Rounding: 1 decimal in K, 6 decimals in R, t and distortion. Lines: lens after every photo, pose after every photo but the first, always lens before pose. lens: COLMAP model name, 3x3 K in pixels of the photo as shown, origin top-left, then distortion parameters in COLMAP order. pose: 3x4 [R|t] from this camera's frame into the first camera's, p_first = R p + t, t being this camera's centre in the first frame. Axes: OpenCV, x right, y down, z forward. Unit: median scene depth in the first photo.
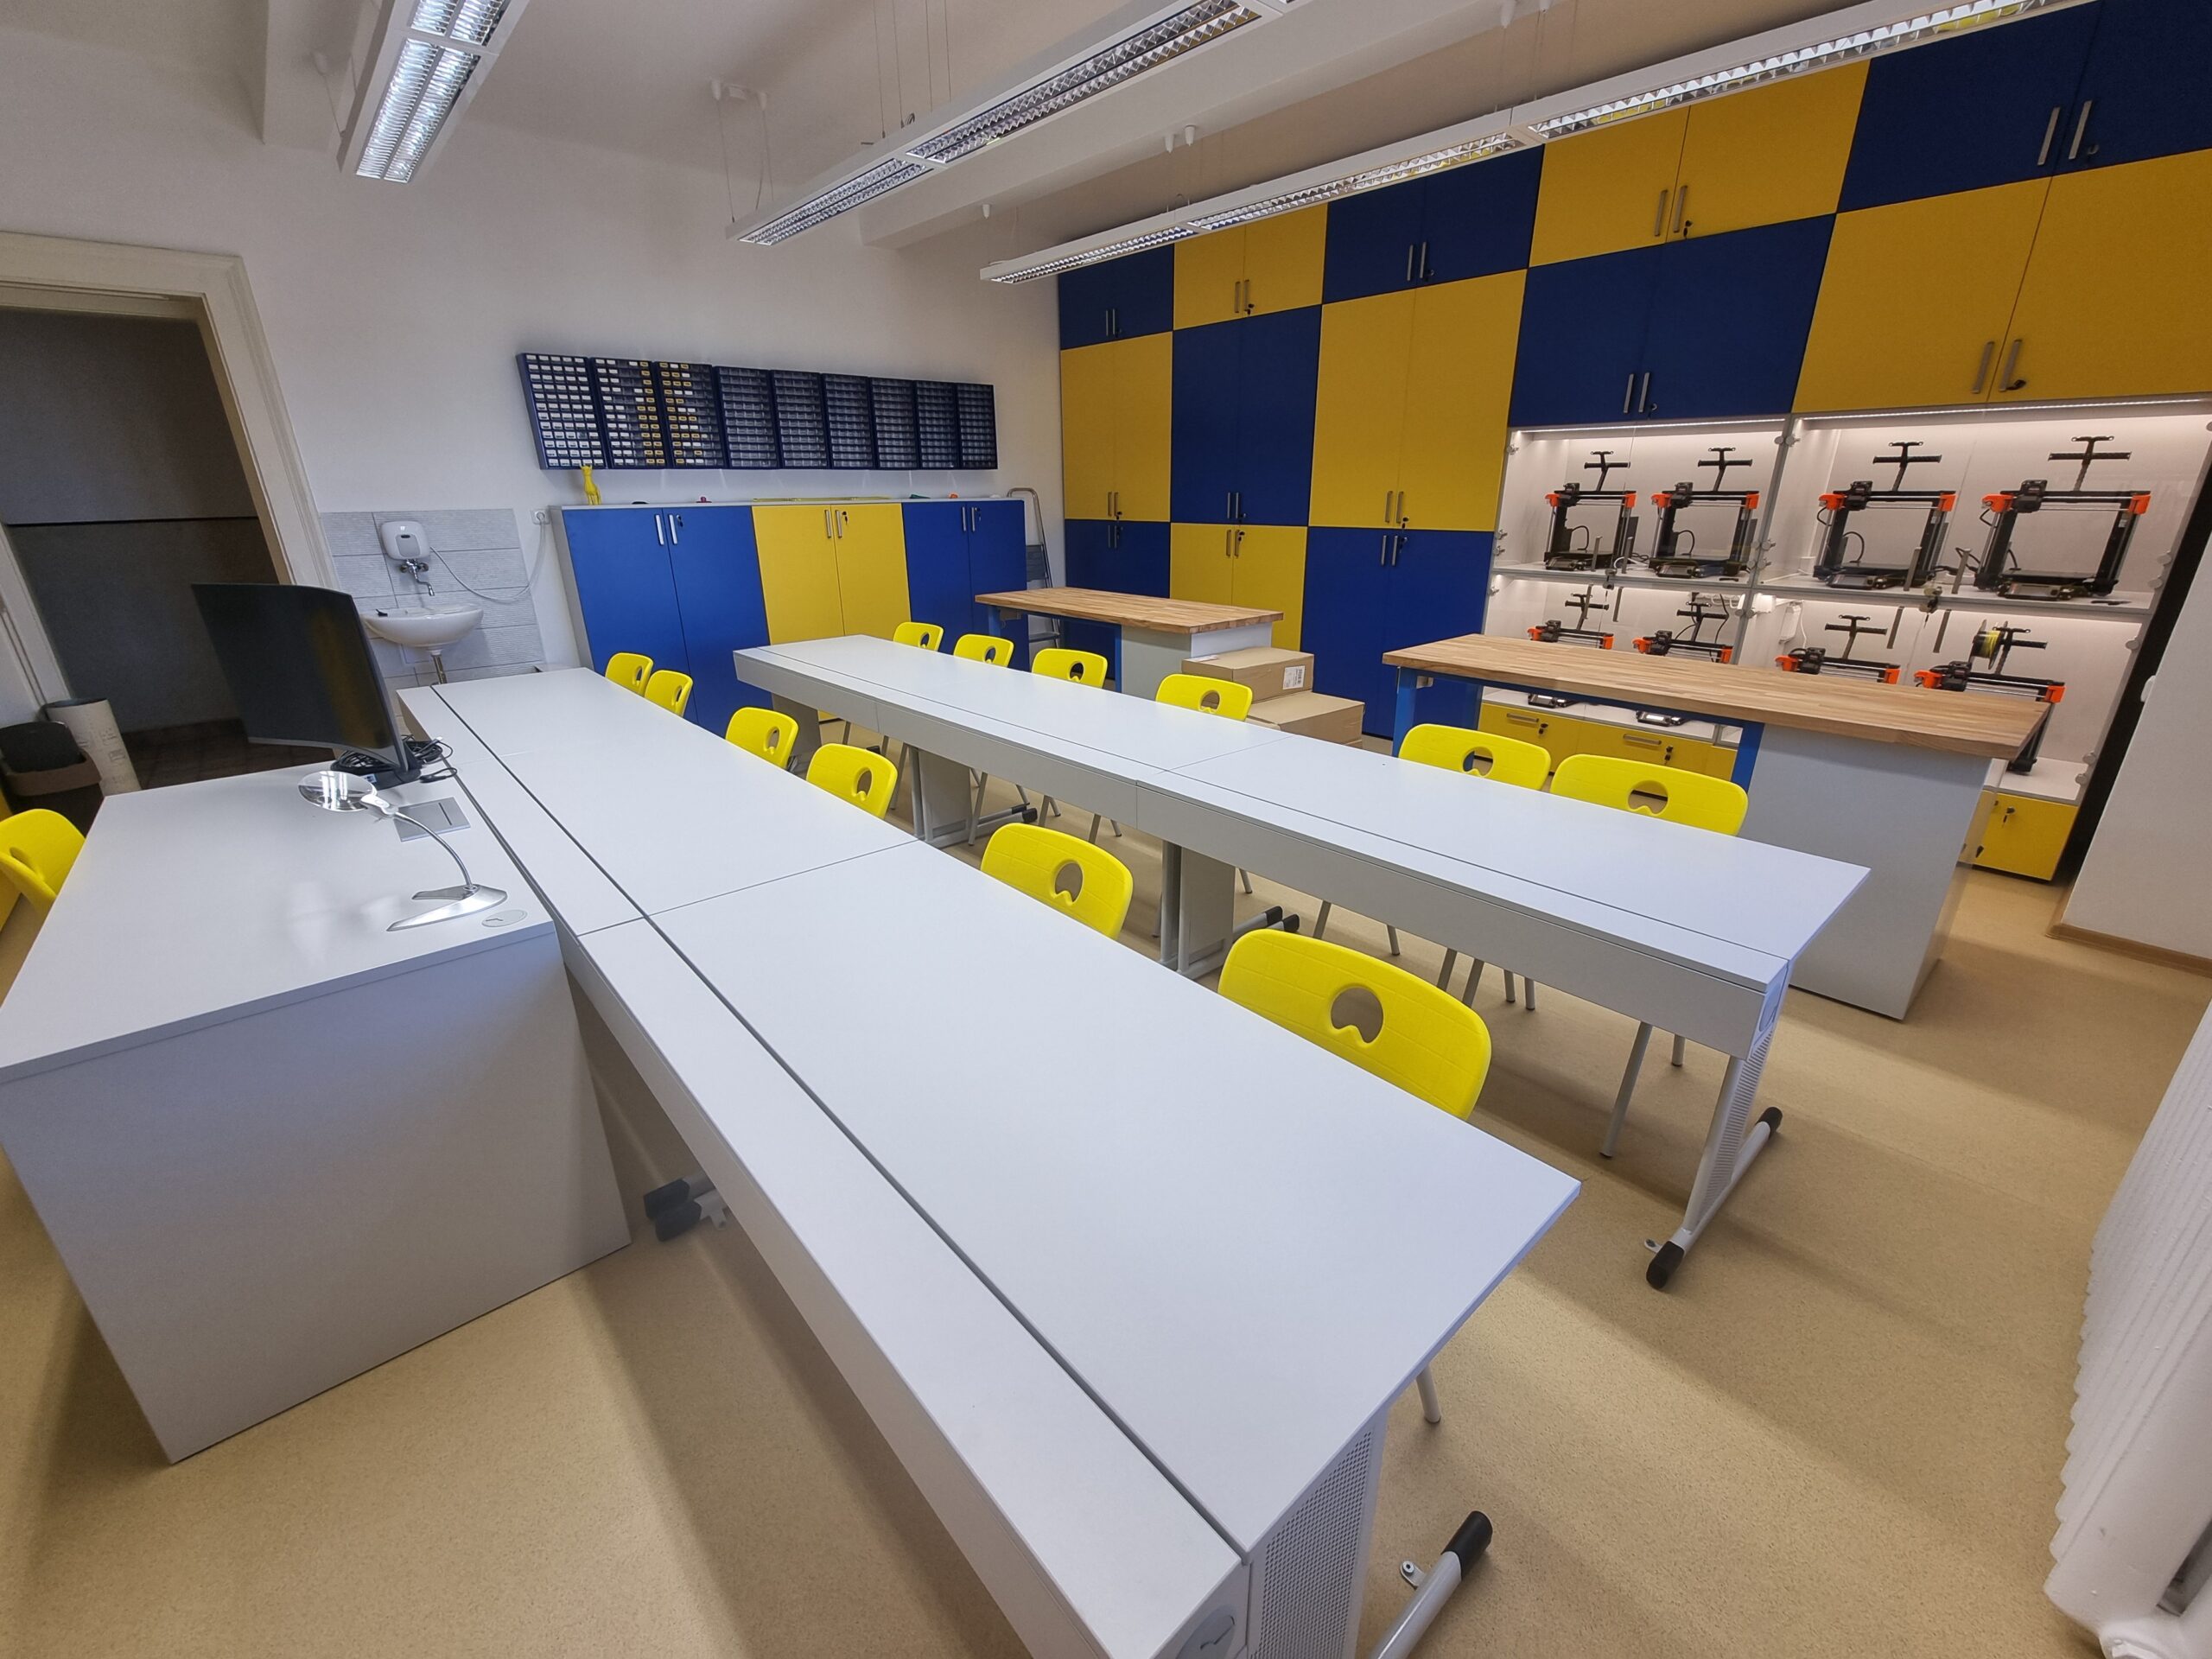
lens RADIAL K [[922.2, 0, 1097.3], [0, 922.2, 826.4], [0, 0, 1]] dist [0.001069, -0.000721]
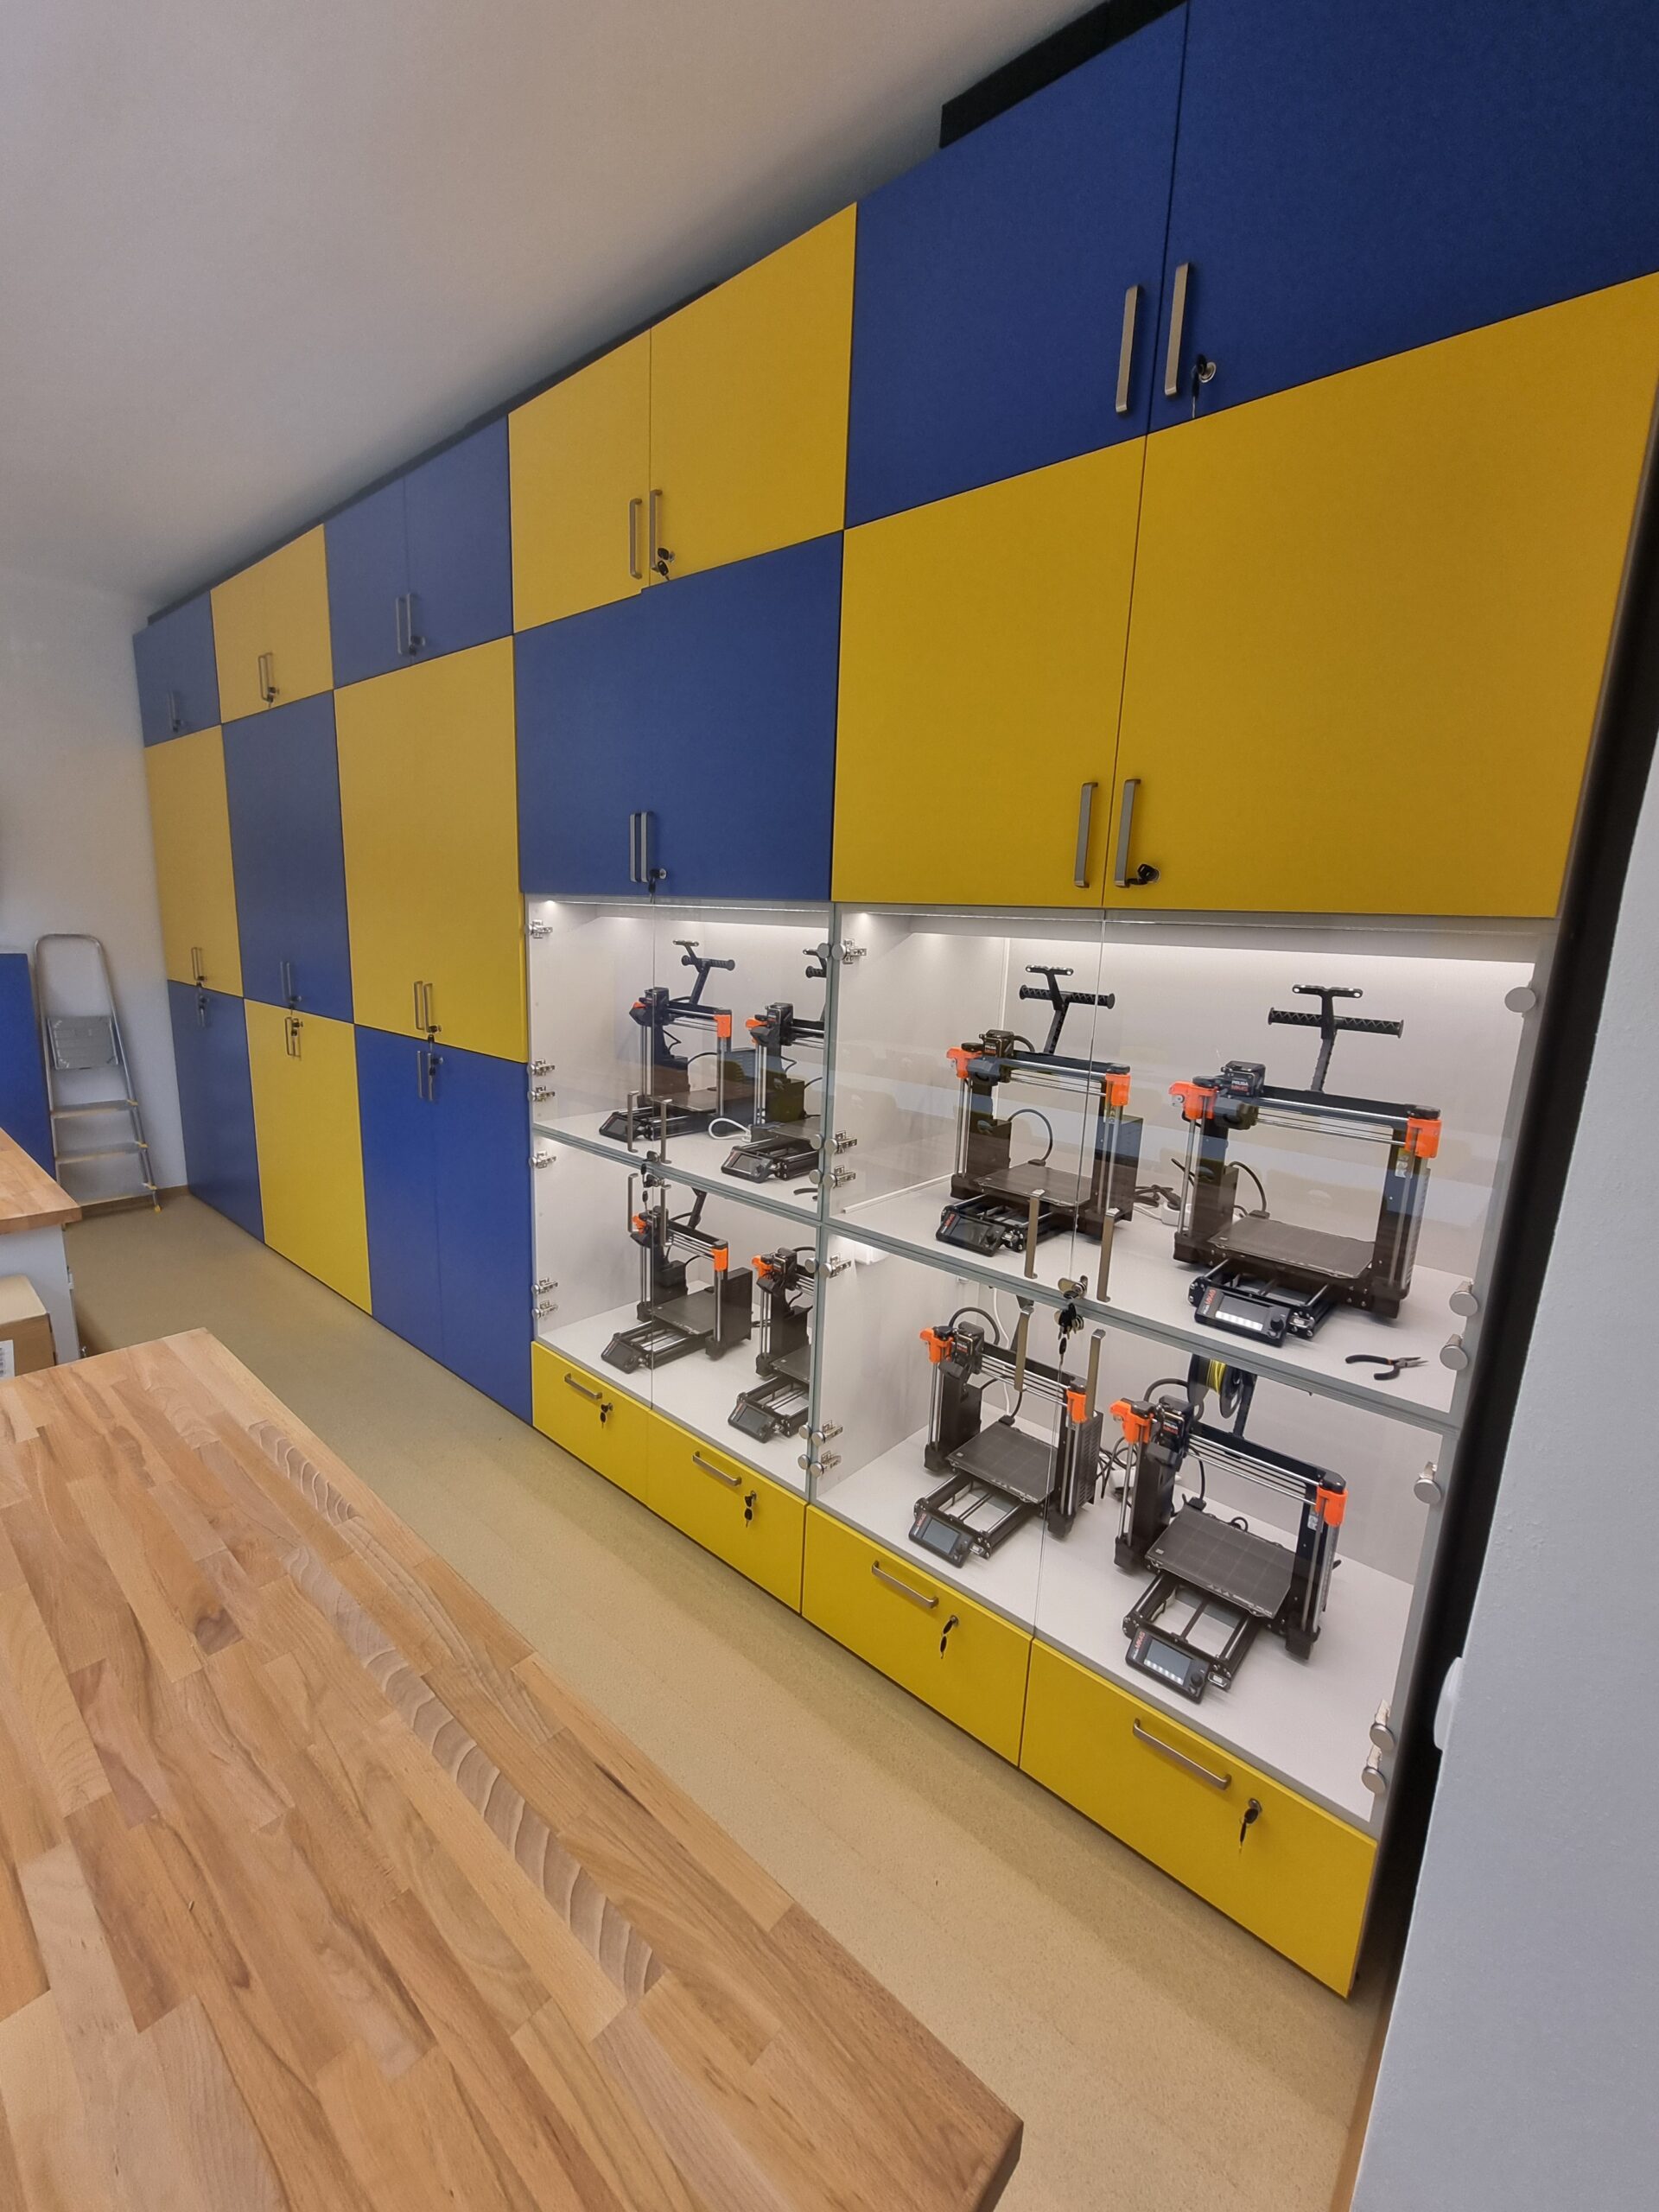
lens RADIAL K [[922.2, 0, 829.5], [0, 922.2, 1106.0], [0, 0, 1]] dist [0.001069, -0.000721]
pose [[0.987102, 0.030161, 0.157229, 0.662098], [-0.004138, 0.986573, -0.163271, -0.250044], [-0.160042, 0.160514, 0.973972, 0.515545]]
